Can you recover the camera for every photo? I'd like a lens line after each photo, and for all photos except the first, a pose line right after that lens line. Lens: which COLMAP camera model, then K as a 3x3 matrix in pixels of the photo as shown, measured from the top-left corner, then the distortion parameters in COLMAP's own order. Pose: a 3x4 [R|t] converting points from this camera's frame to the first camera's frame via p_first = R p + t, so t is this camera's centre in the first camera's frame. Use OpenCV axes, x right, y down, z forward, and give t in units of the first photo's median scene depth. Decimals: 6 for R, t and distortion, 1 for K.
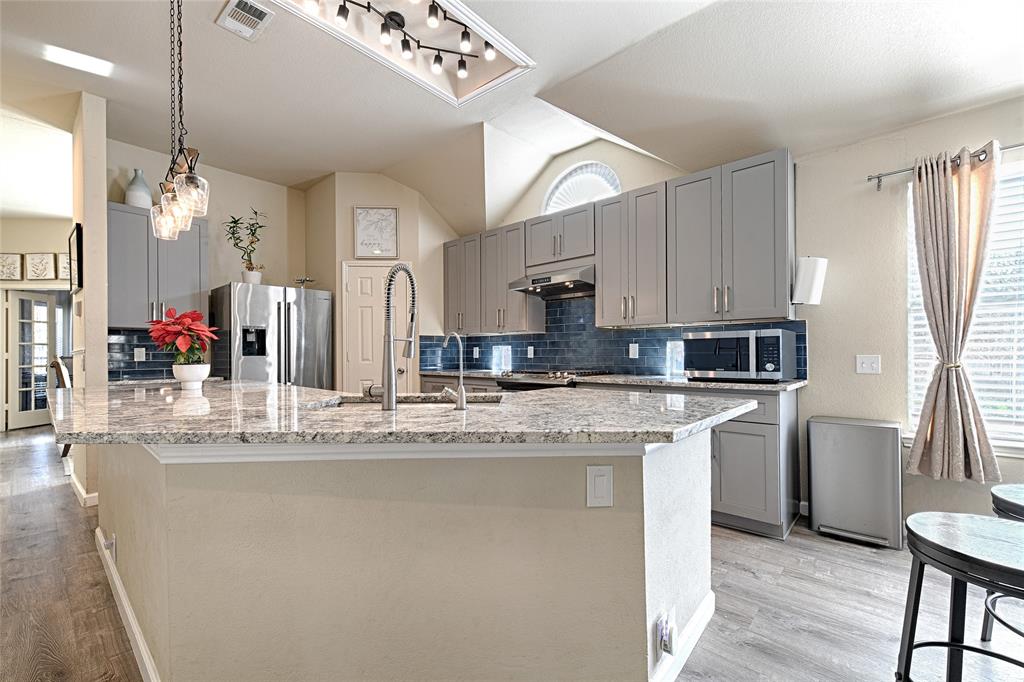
lens RADIAL K [[428.8, 0, 513.0], [0, 428.8, 349.6], [0, 0, 1]] dist [0.019817, 0.000417]
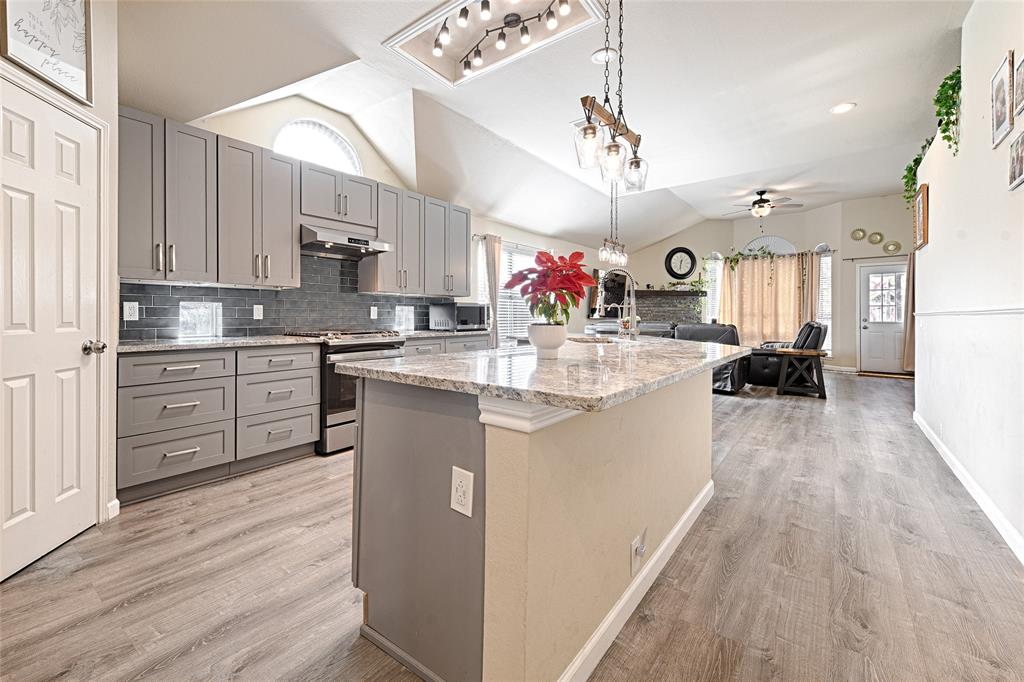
lens RADIAL K [[428.8, 0, 488.7], [0, 428.8, 314.5], [0, 0, 1]] dist [0.019817, 0.000417]
pose [[-0.055749, 0.008173, 0.998411, -0.839147], [-0.009859, 0.999913, -0.008735, 0.013981], [-0.998396, -0.010331, -0.055663, 0.656317]]
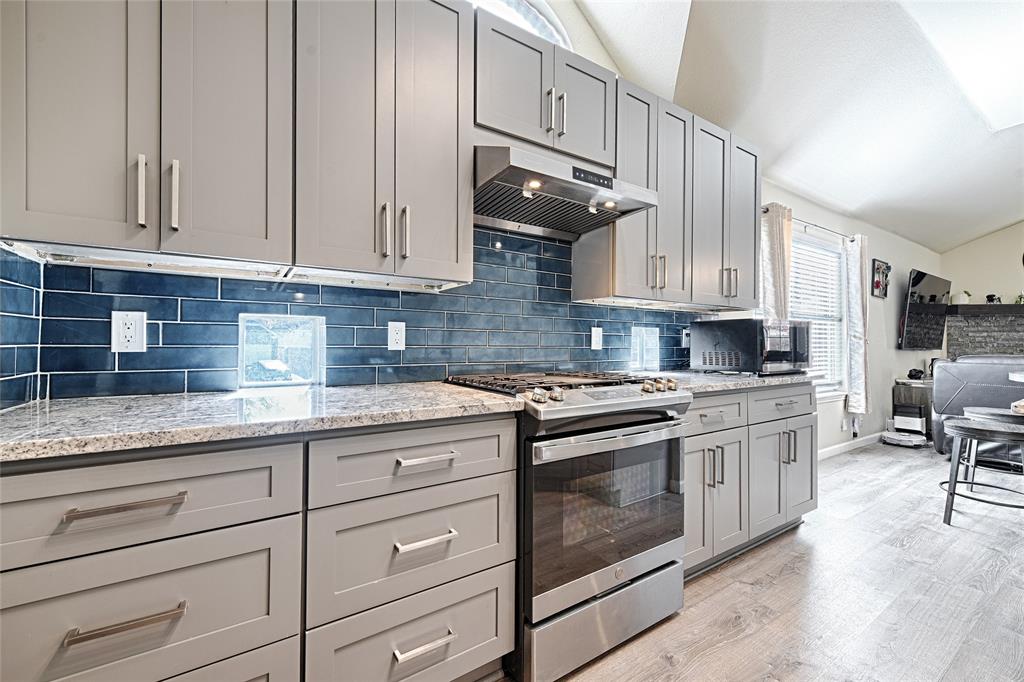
lens RADIAL K [[428.8, 0, 522.2], [0, 428.8, 338.1], [0, 0, 1]] dist [0.019817, 0.000417]
pose [[0.241895, 0.018762, 0.970121, -0.341639], [-0.016408, 0.999749, -0.015244, 0.012922], [-0.970164, -0.012231, 0.242142, 0.840599]]
